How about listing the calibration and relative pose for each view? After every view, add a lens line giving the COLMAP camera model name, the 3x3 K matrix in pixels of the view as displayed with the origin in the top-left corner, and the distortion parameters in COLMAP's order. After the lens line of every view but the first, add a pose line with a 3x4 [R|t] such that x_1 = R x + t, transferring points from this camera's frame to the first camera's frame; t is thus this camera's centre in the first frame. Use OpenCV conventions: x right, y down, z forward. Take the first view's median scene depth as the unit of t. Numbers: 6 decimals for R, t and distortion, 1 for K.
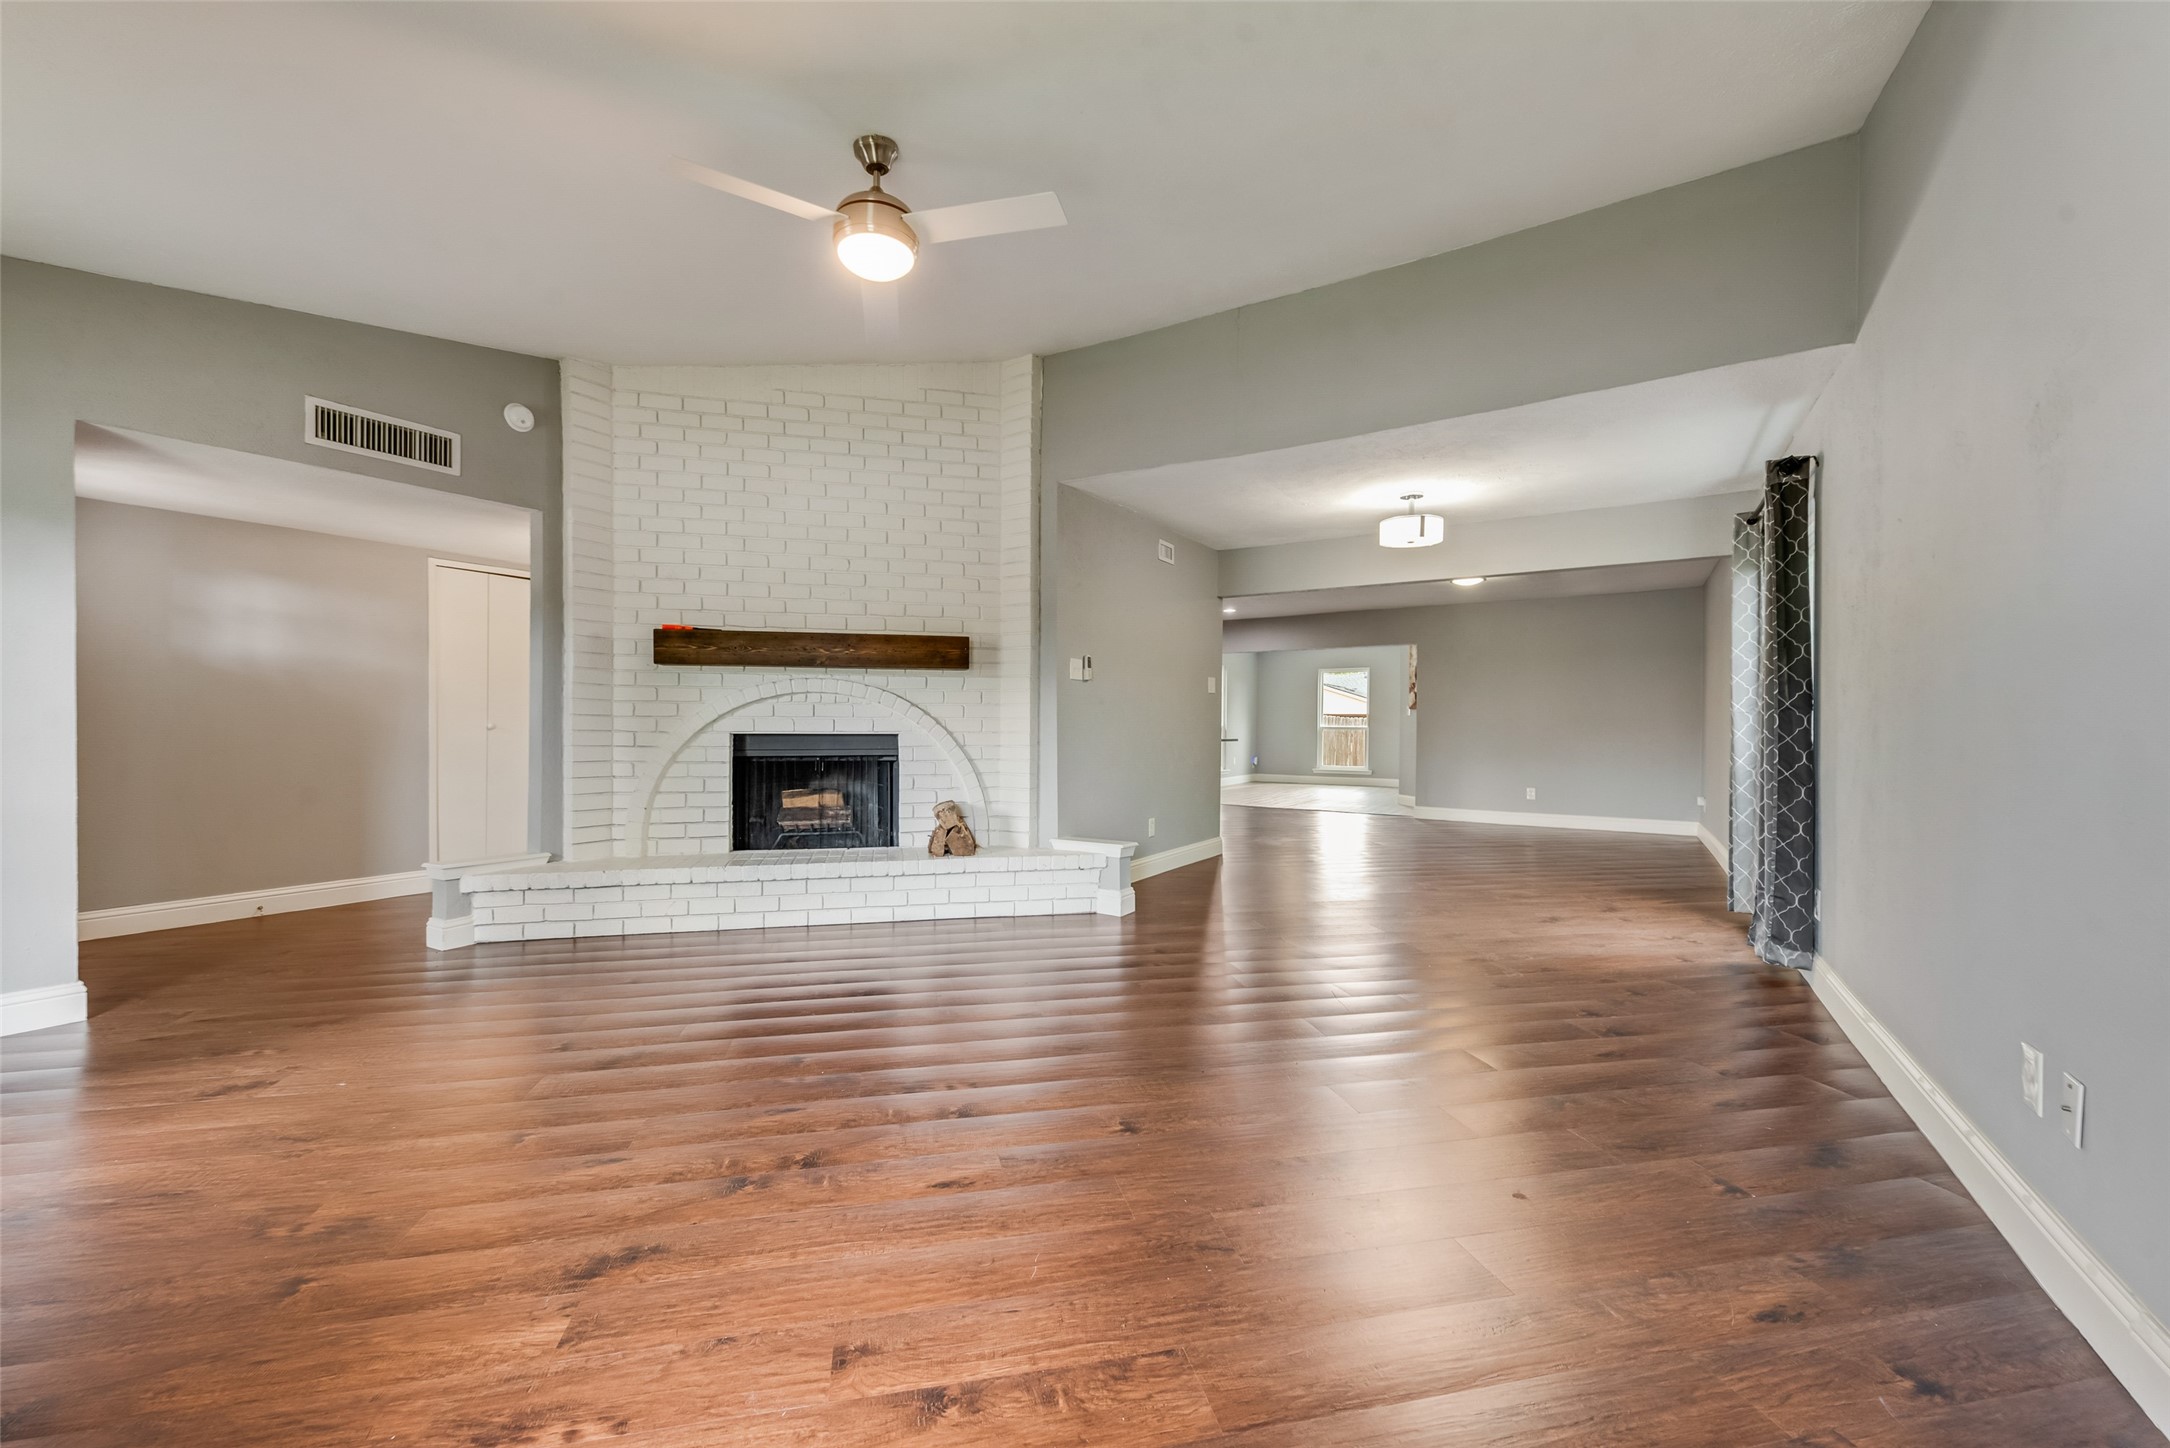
lens RADIAL K [[851.9, 0, 1066.3], [0, 851.9, 727.5], [0, 0, 1]] dist [0.010409, -0.001297]
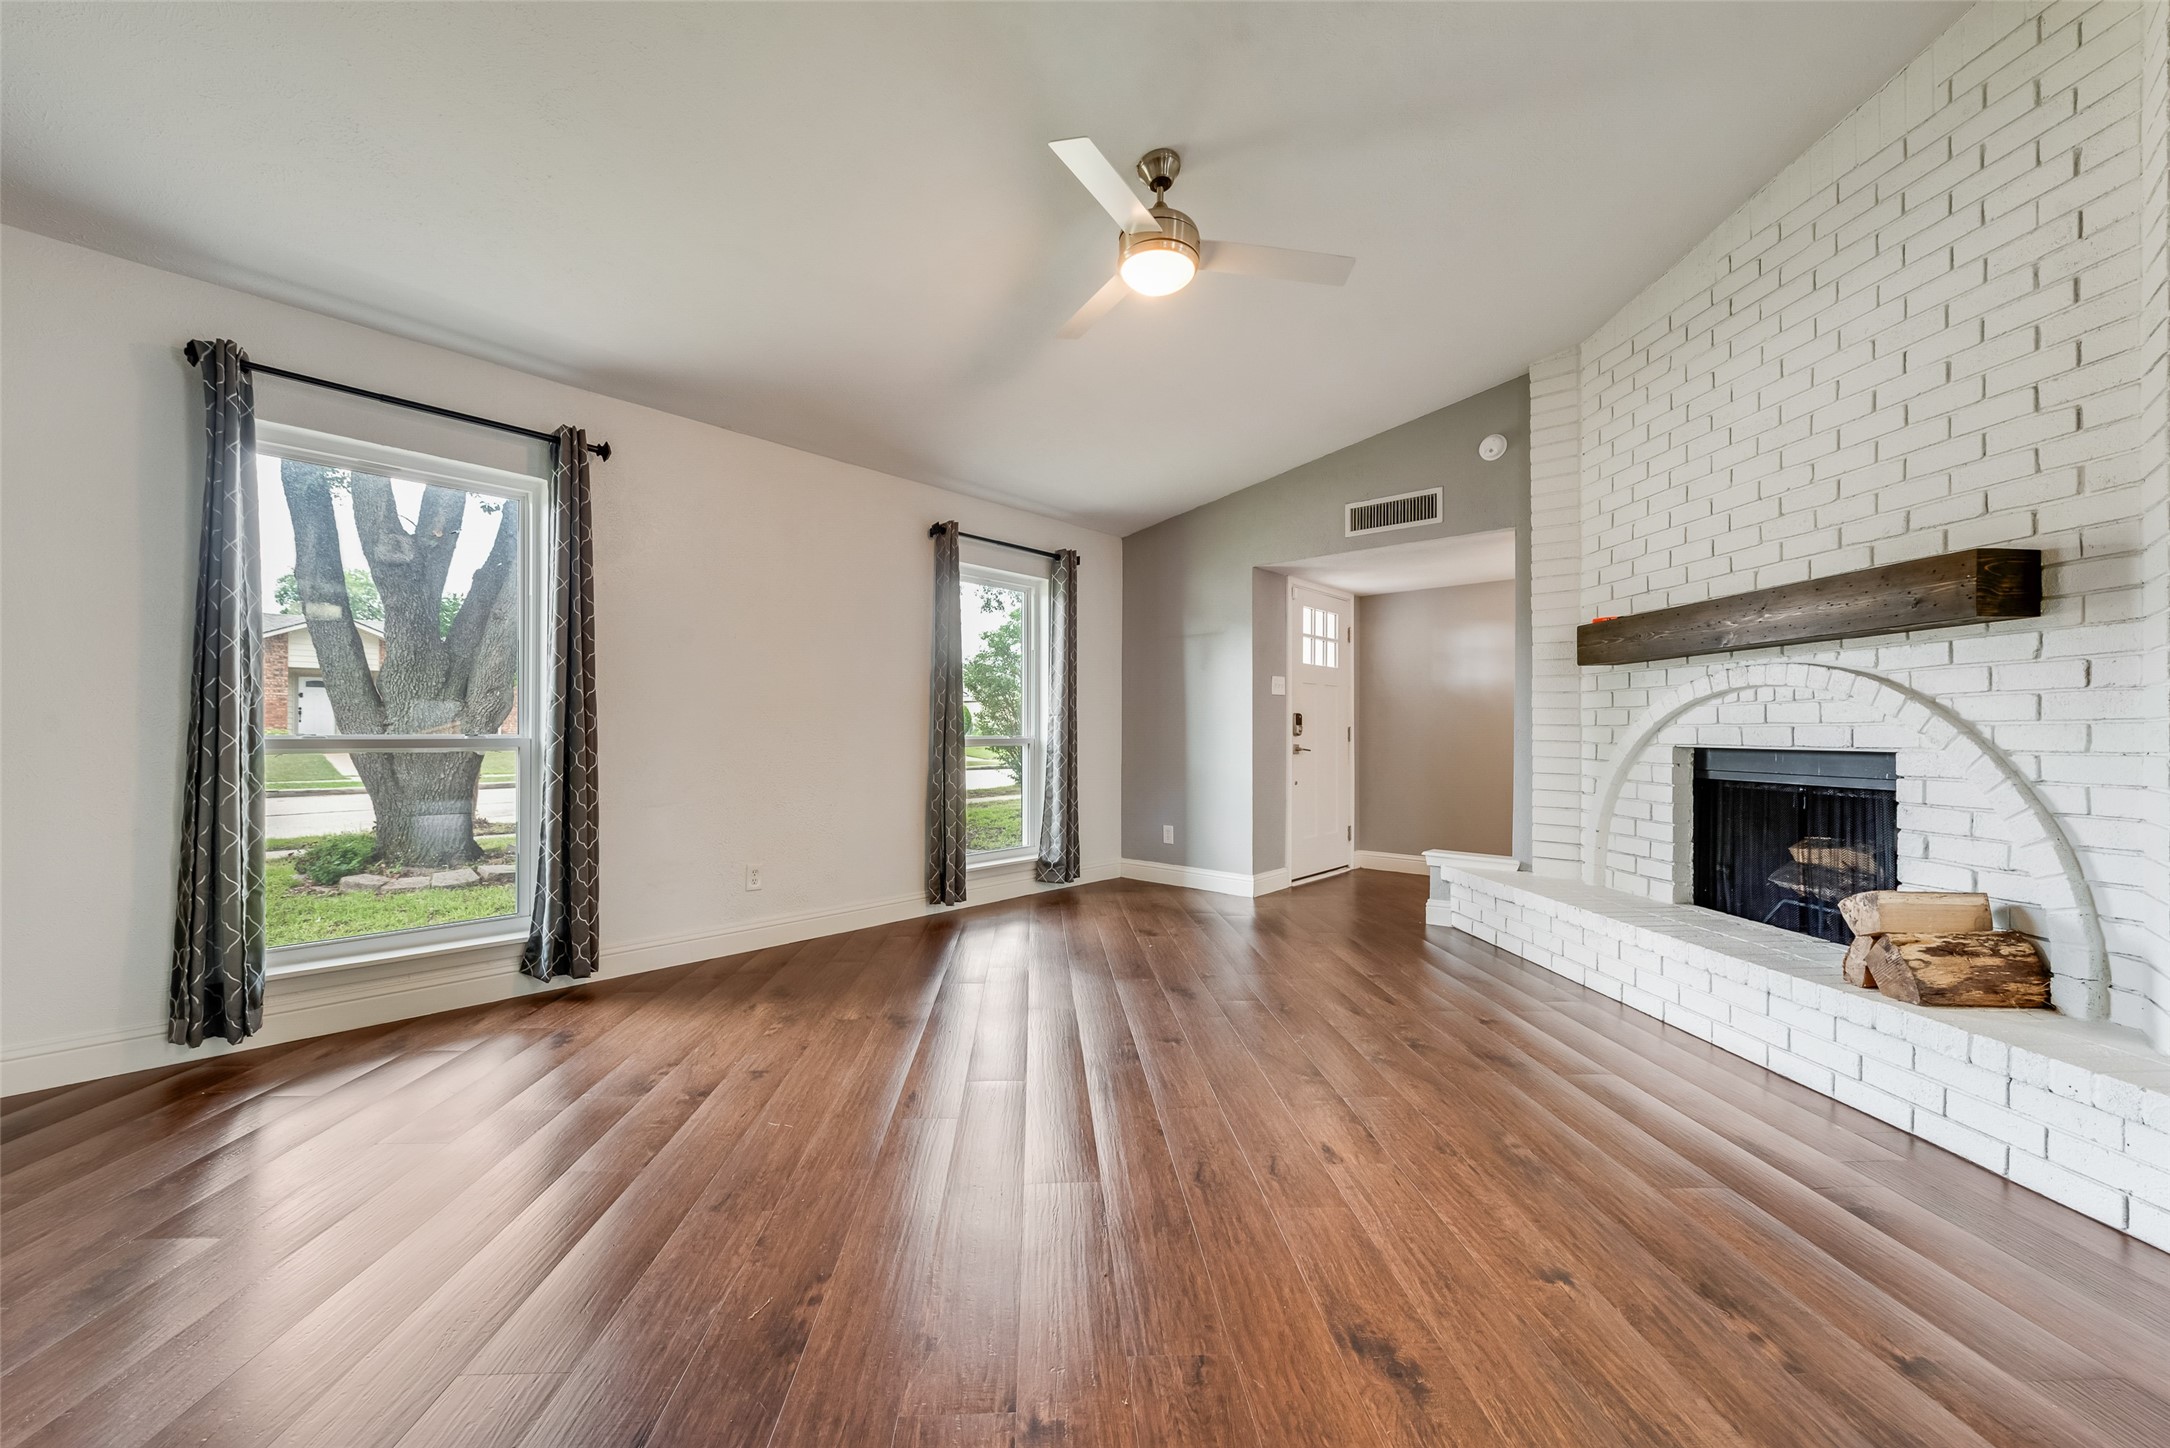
lens RADIAL K [[851.9, 0, 1085.9], [0, 851.9, 732.6], [0, 0, 1]] dist [0.010409, -0.001297]
pose [[-0.151901, -0.004408, -0.988386, 0.421540], [-0.009670, 0.999949, -0.002974, 0.001490], [0.988348, 0.009106, -0.151936, 0.572365]]
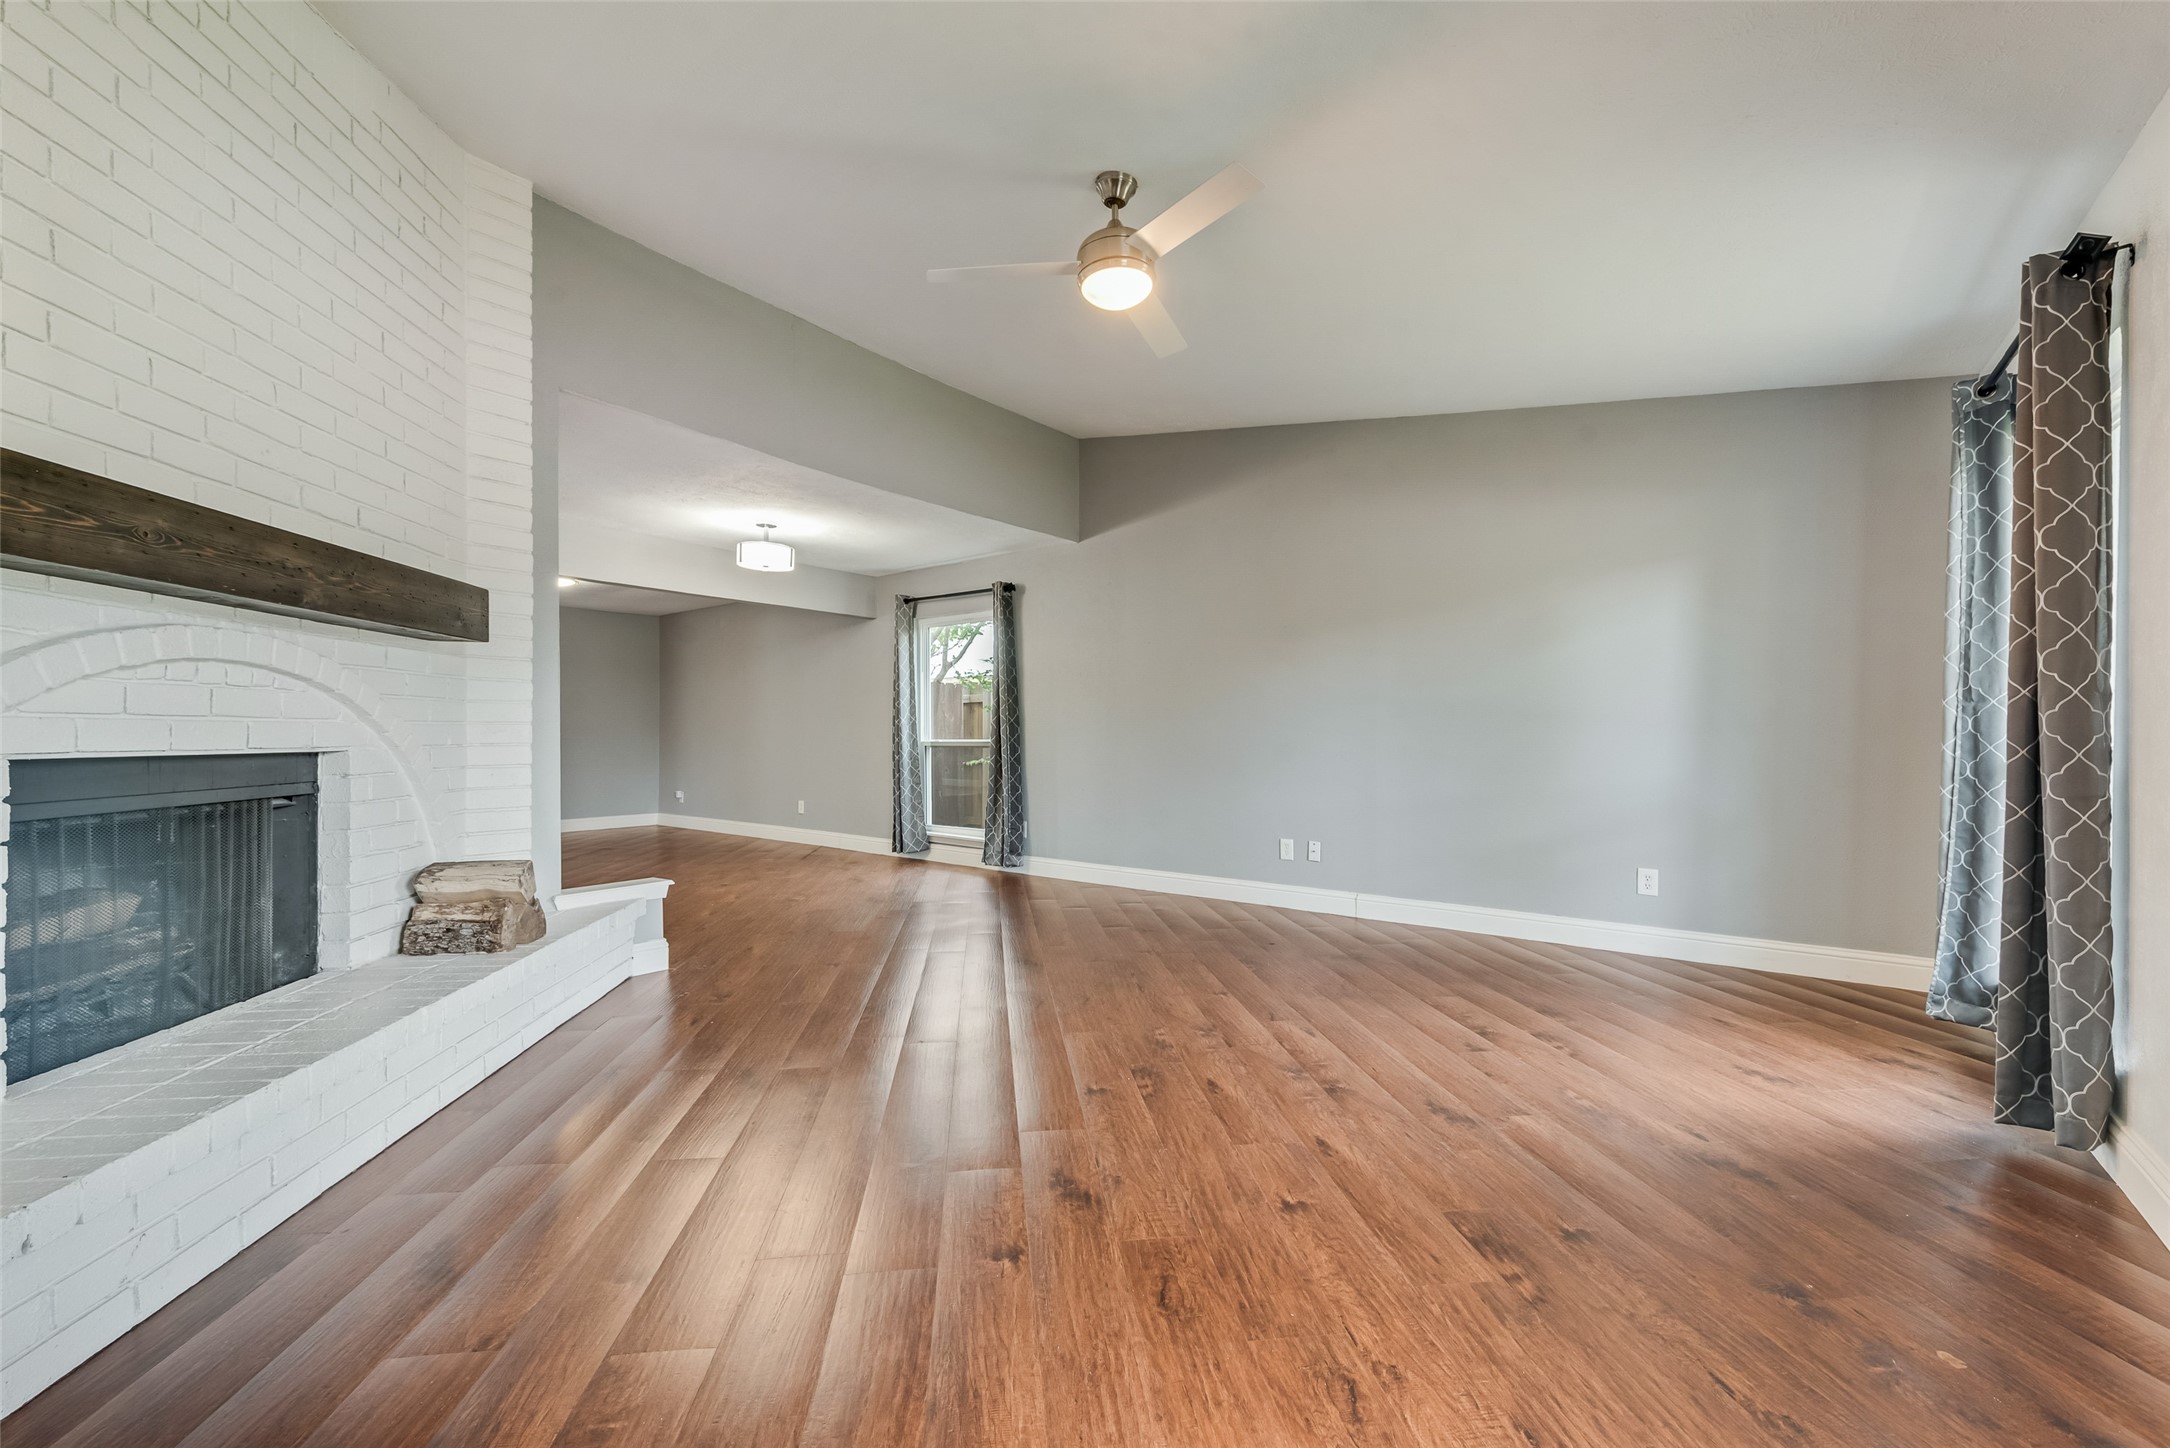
lens RADIAL K [[851.9, 0, 1087.9], [0, 851.9, 731.0], [0, 0, 1]] dist [0.010409, -0.001297]
pose [[0.086854, -0.000546, 0.996221, -0.678651], [0.002774, 0.999996, 0.000306, -0.003599], [-0.996217, 0.002737, 0.086855, 0.503738]]
